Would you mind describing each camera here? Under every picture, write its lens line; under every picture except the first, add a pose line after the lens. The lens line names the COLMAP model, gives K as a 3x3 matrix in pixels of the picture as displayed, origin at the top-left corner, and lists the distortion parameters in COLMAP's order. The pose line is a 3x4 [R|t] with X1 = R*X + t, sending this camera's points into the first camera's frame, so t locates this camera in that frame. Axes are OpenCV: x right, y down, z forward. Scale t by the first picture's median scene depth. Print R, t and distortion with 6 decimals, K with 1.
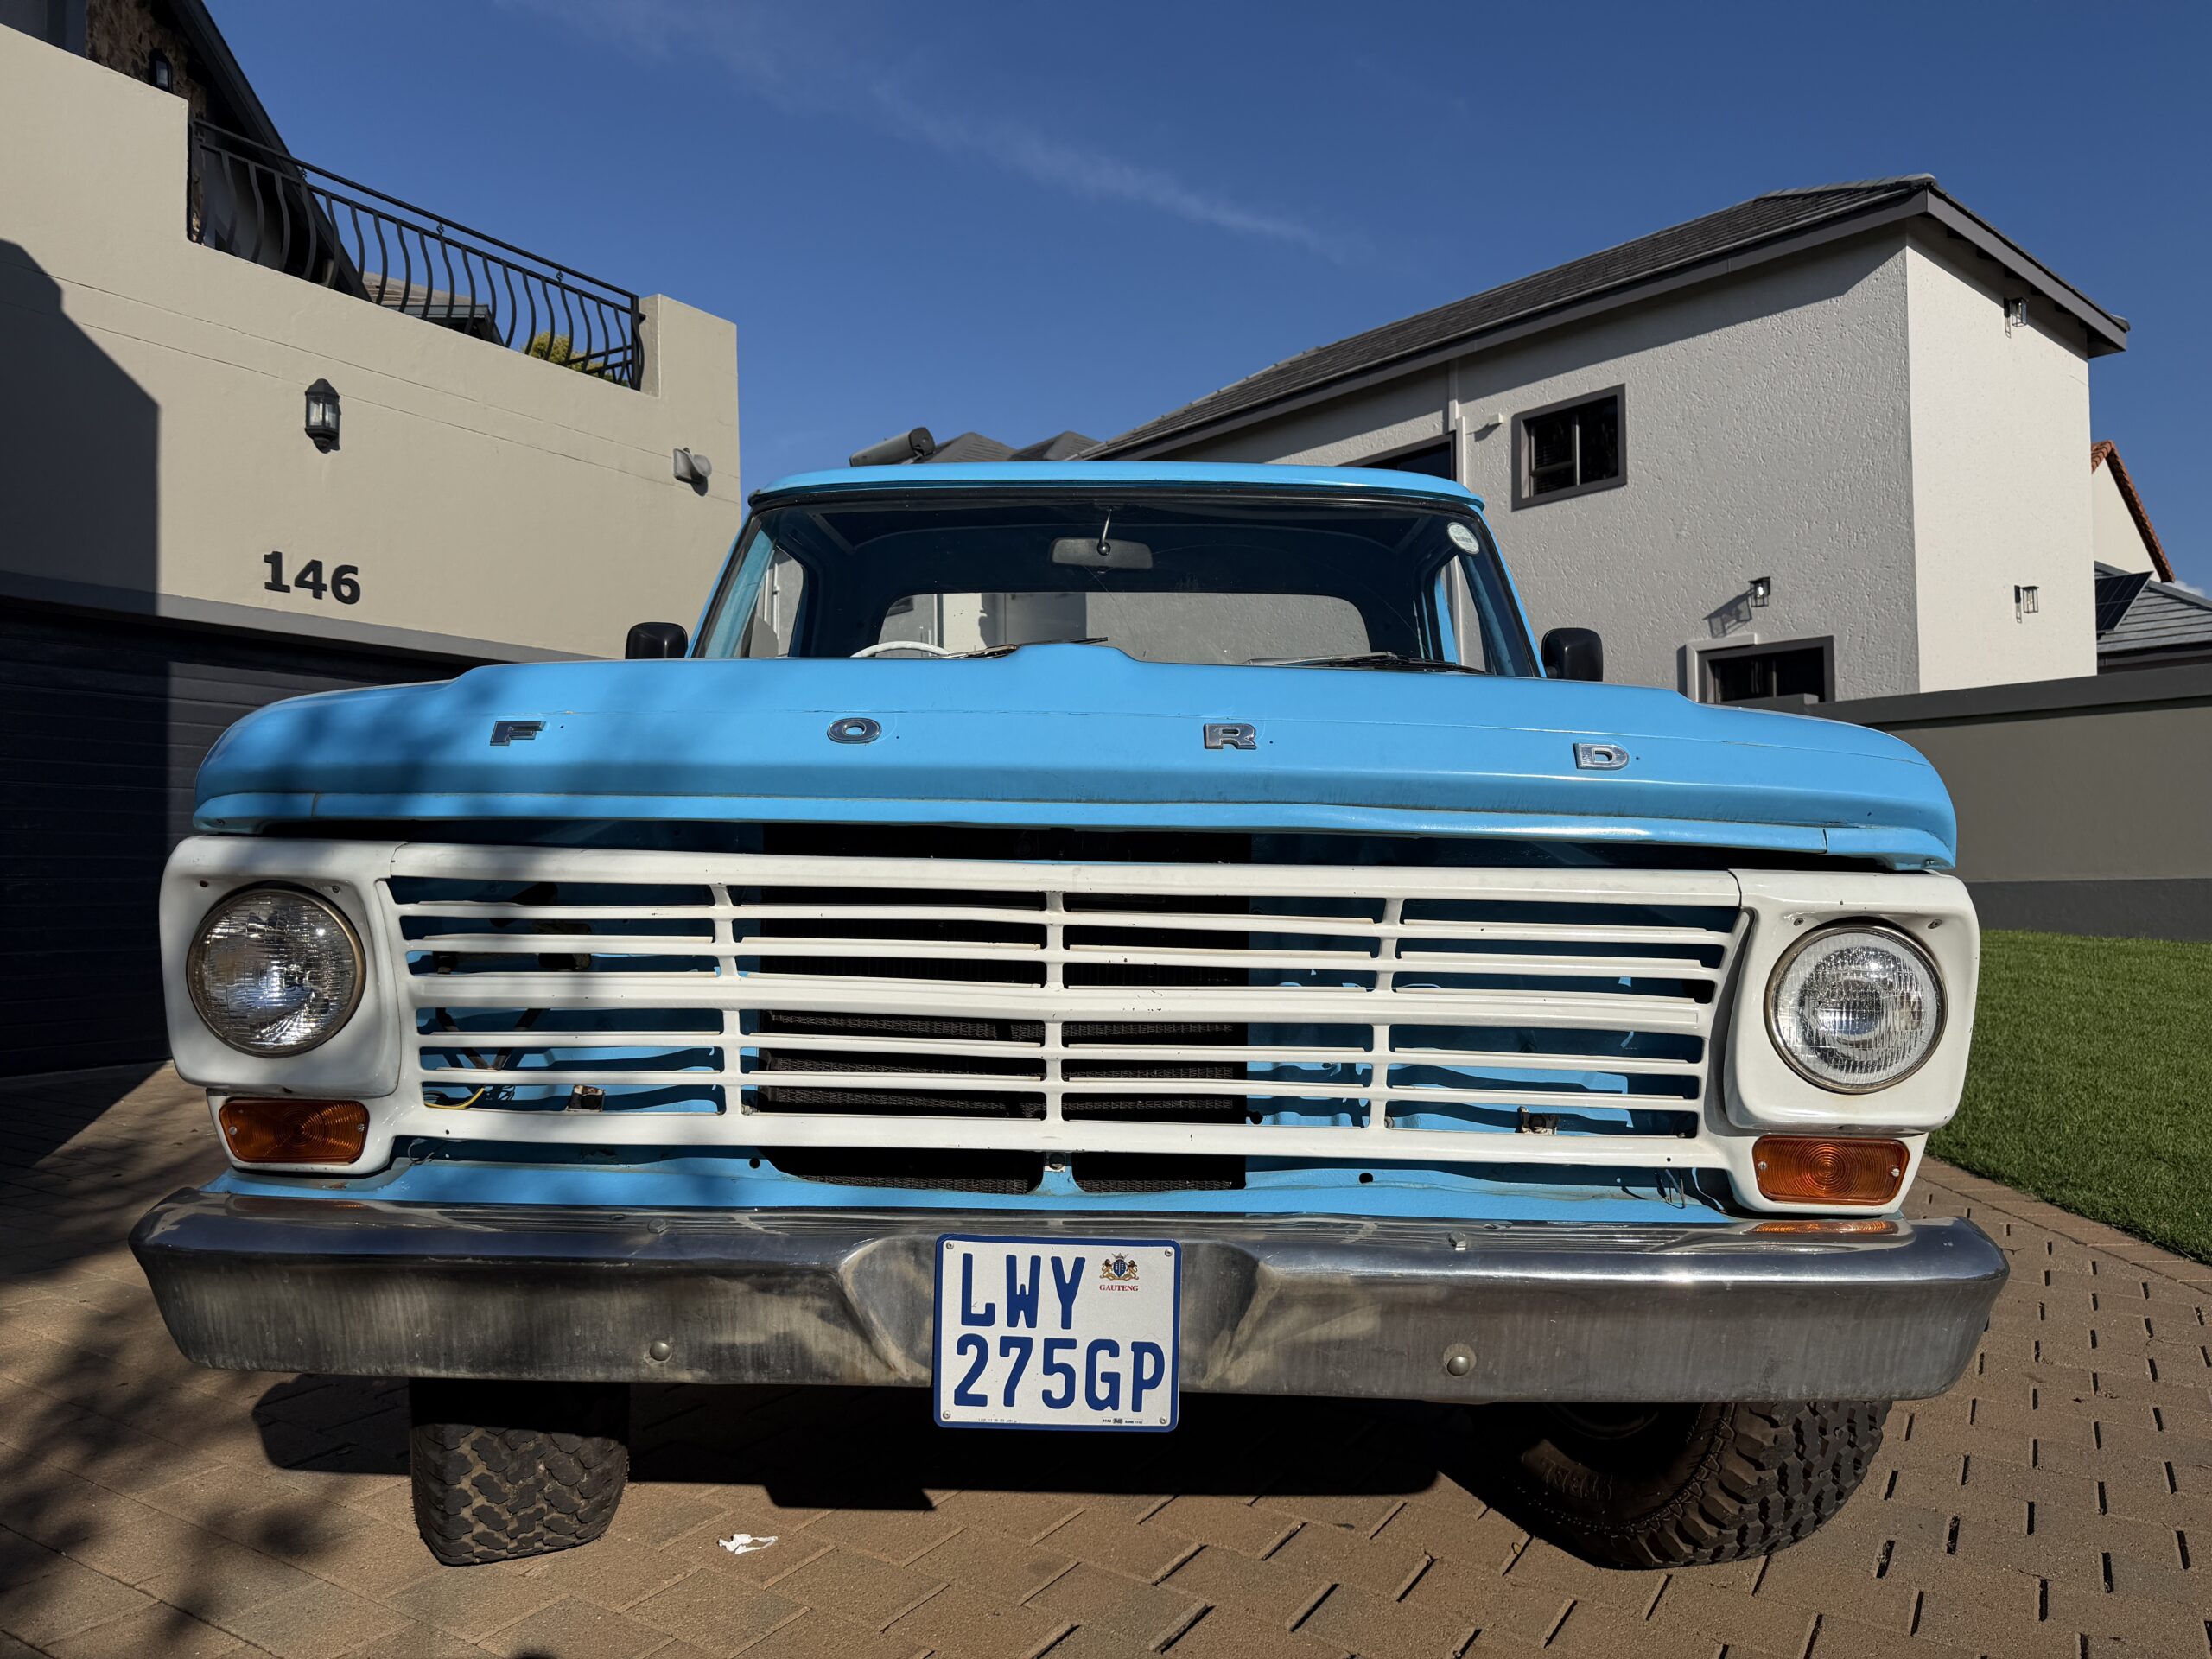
lens RADIAL K [[1566.9, 0, 1106.0], [0, 1566.9, 829.5], [0, 0, 1]] dist [0.085396, -0.085259]
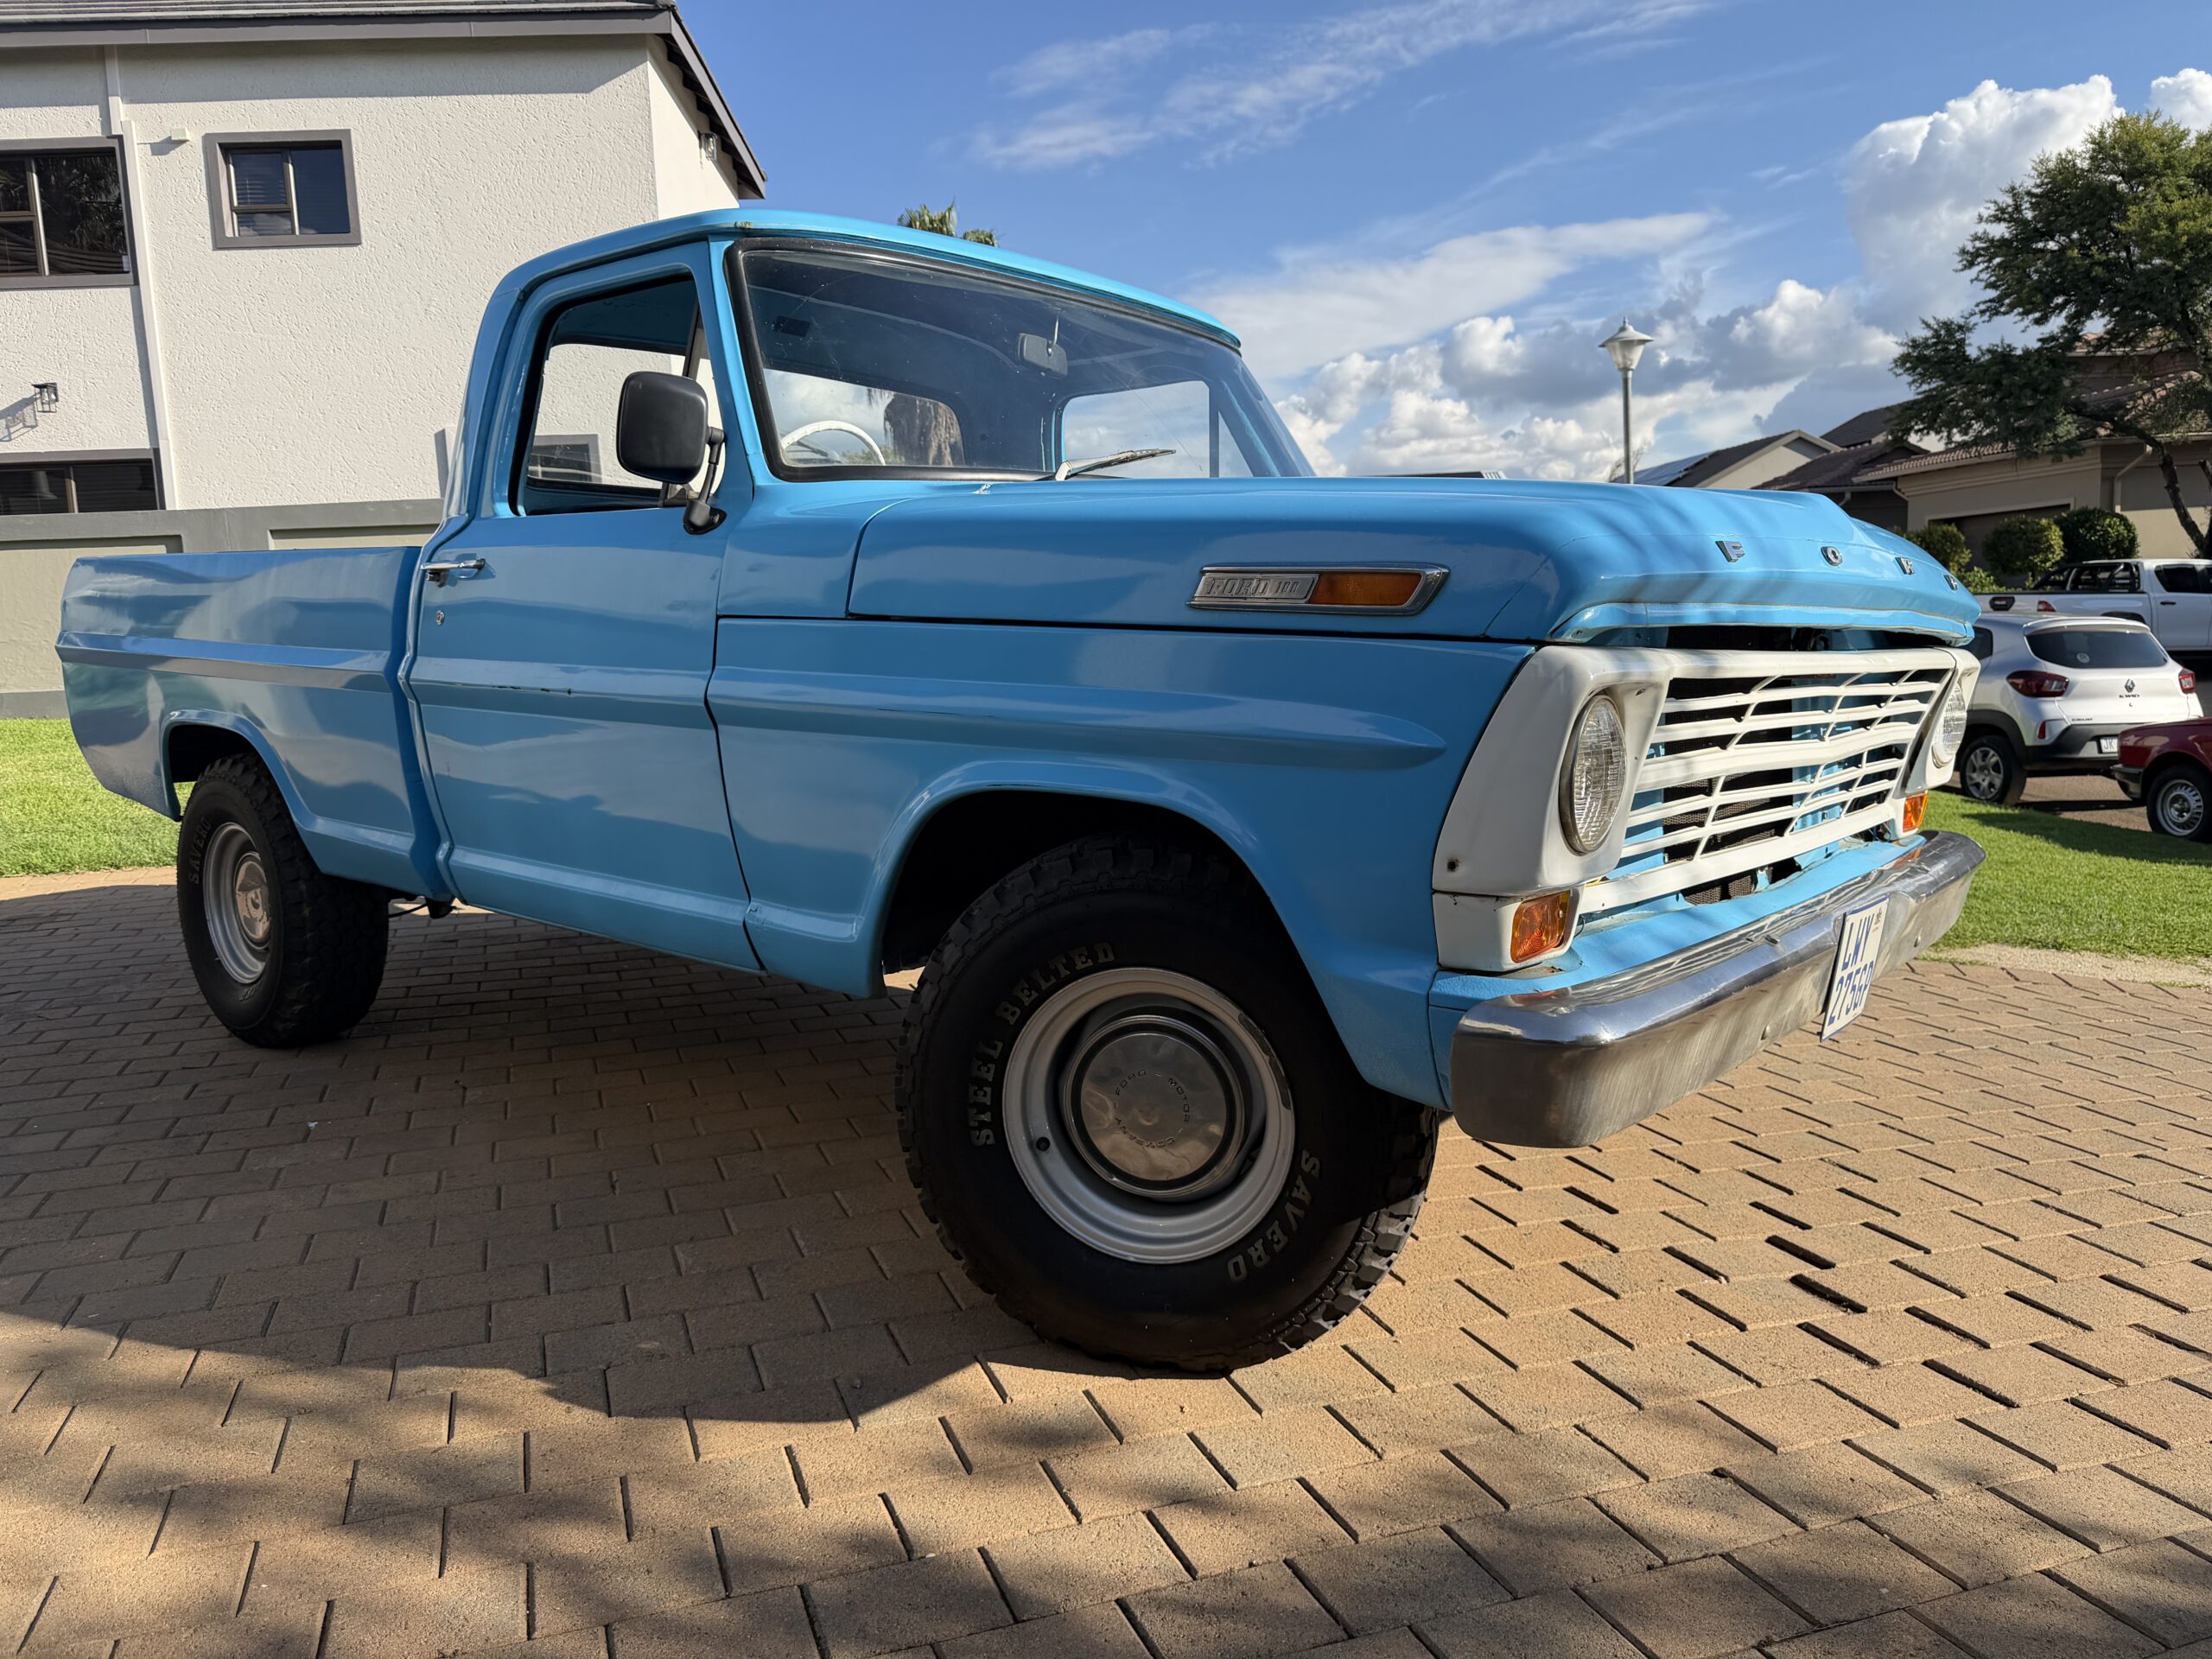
lens RADIAL K [[1587.9, 0, 1106.0], [0, 1587.9, 829.5], [0, 0, 1]] dist [0.037928, -0.048194]
pose [[0.619451, -0.109271, 0.777393, -1.542833], [0.007313, 0.991026, 0.133473, -0.016666], [-0.785001, -0.076995, 0.614691, 0.608559]]
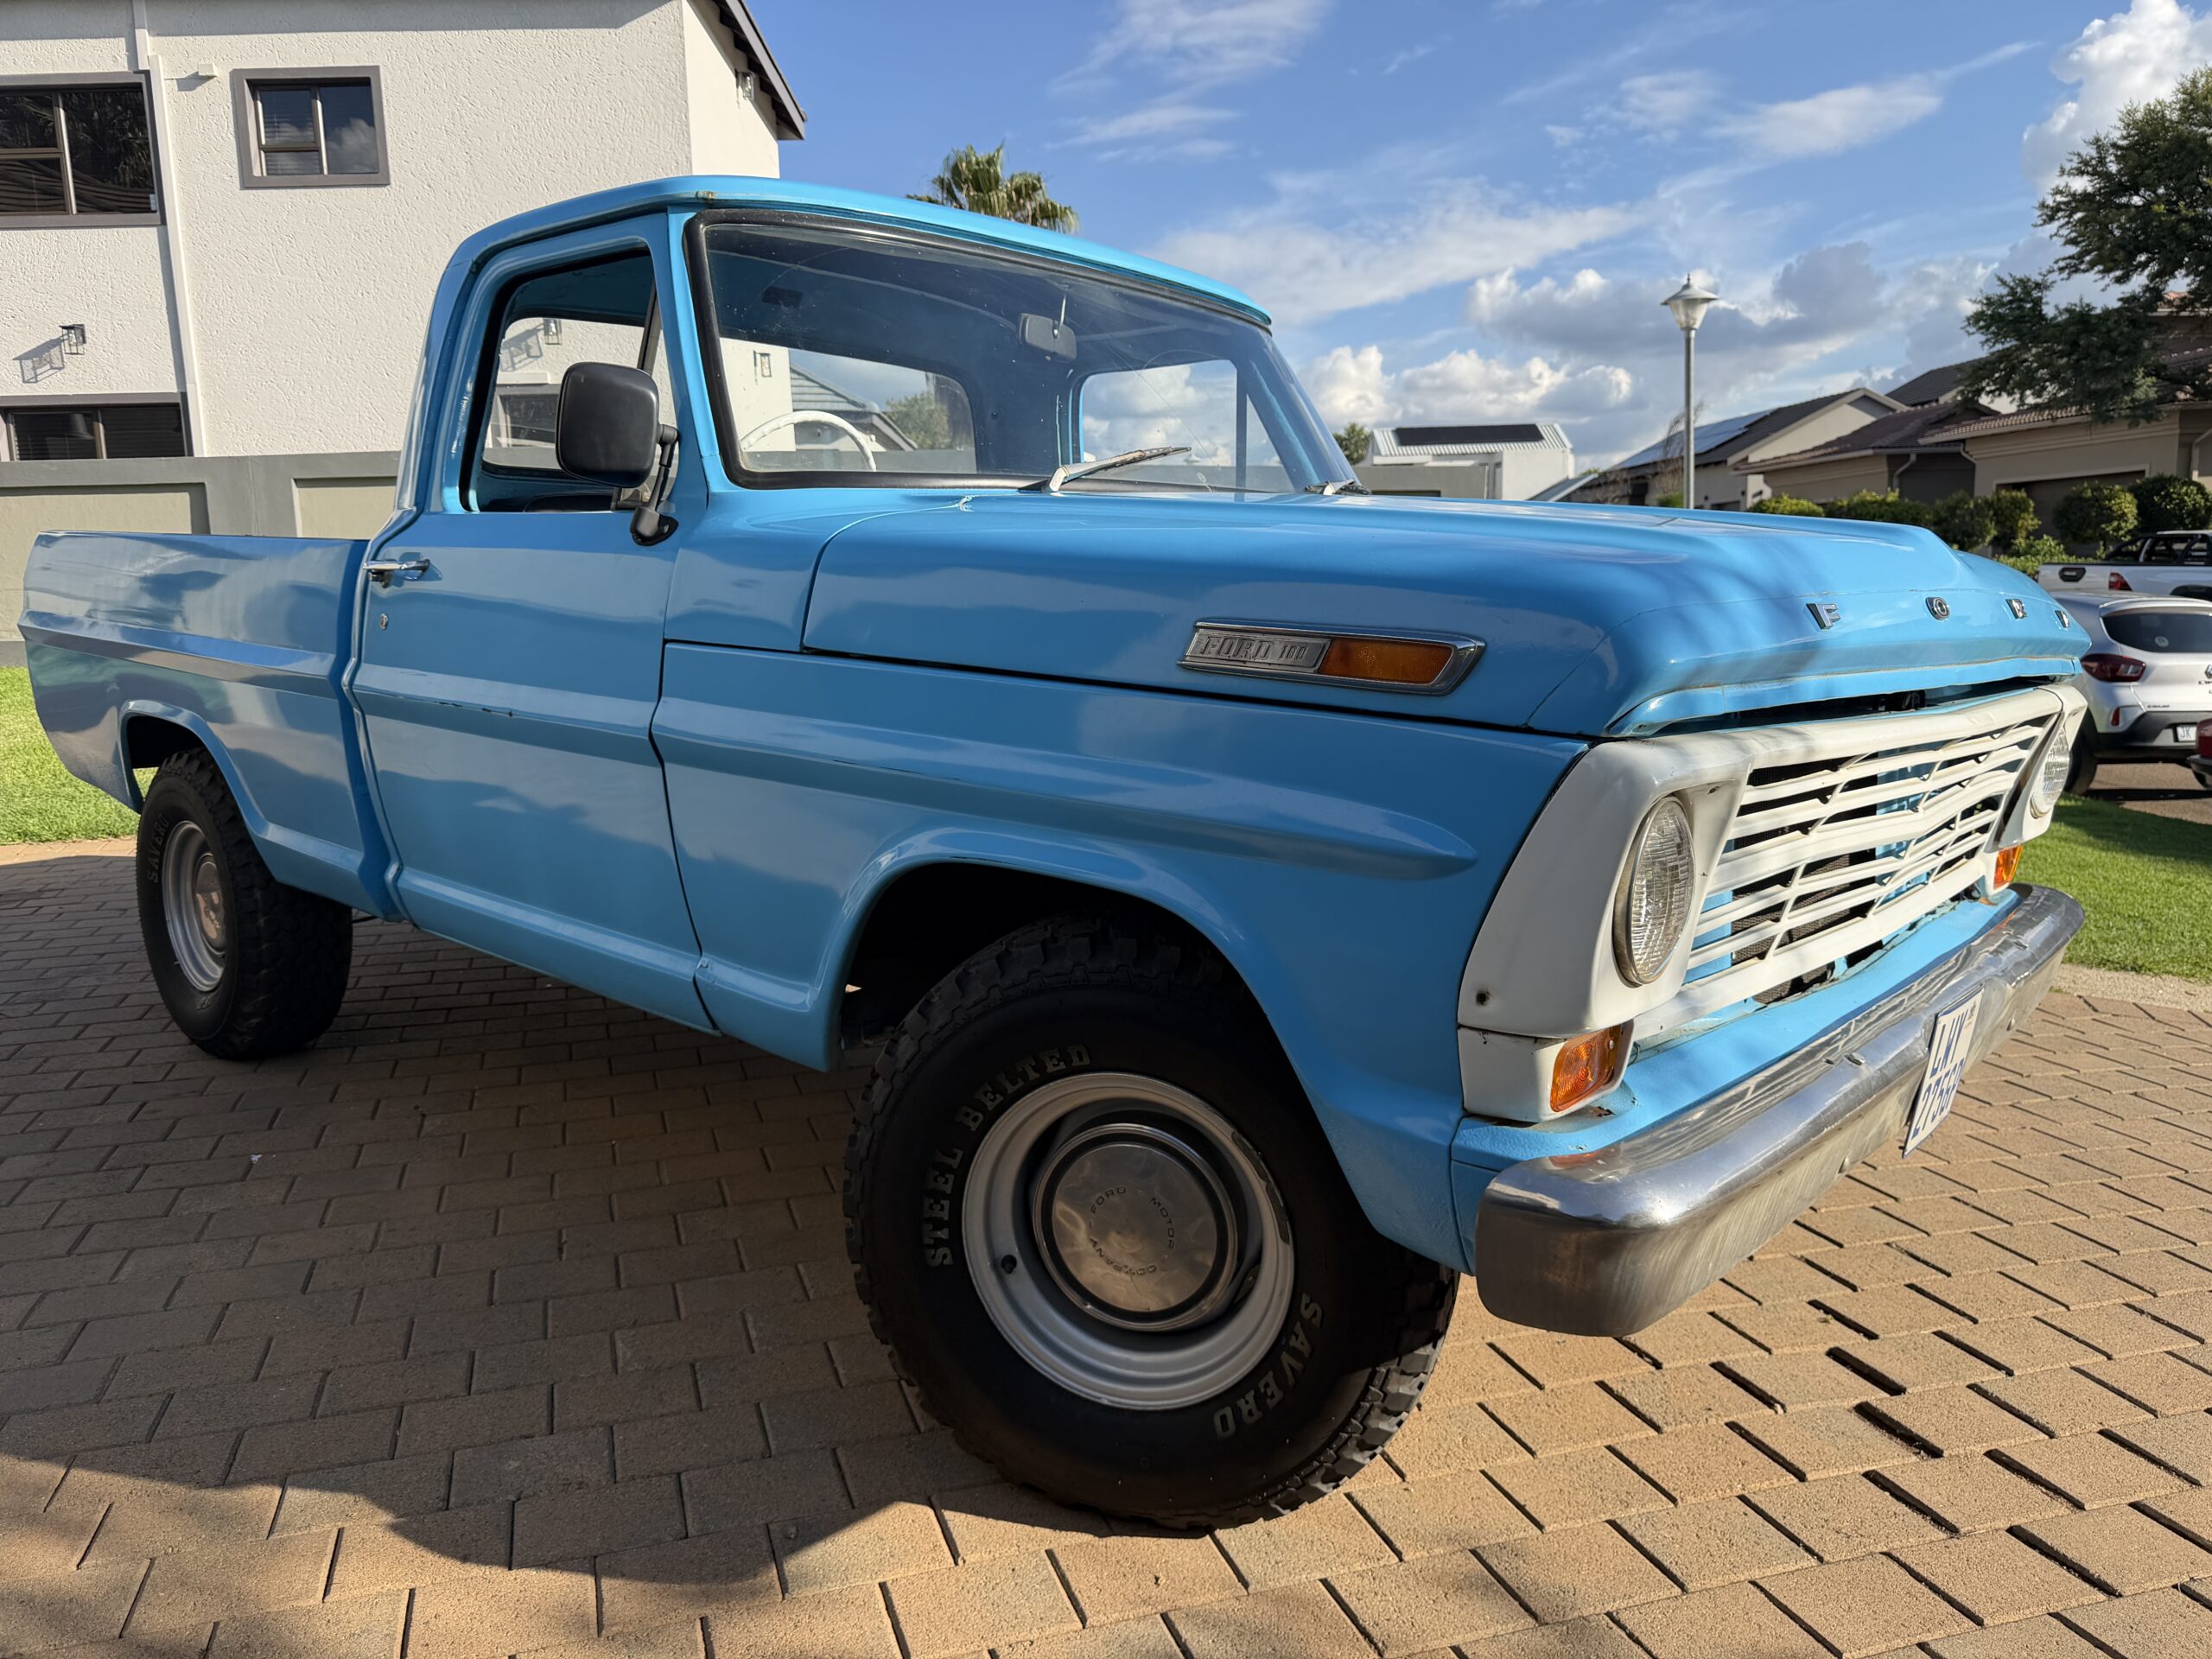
lens RADIAL K [[1600.0, 0, 1108.9], [0, 1600.0, 828.7], [0, 0, 1]] dist [0.005831, -0.009542]
pose [[0.640024, -0.121227, 0.758731, -1.373963], [-0.007632, 0.986423, 0.164045, -0.087931], [-0.768317, -0.110784, 0.630410, 0.686316]]
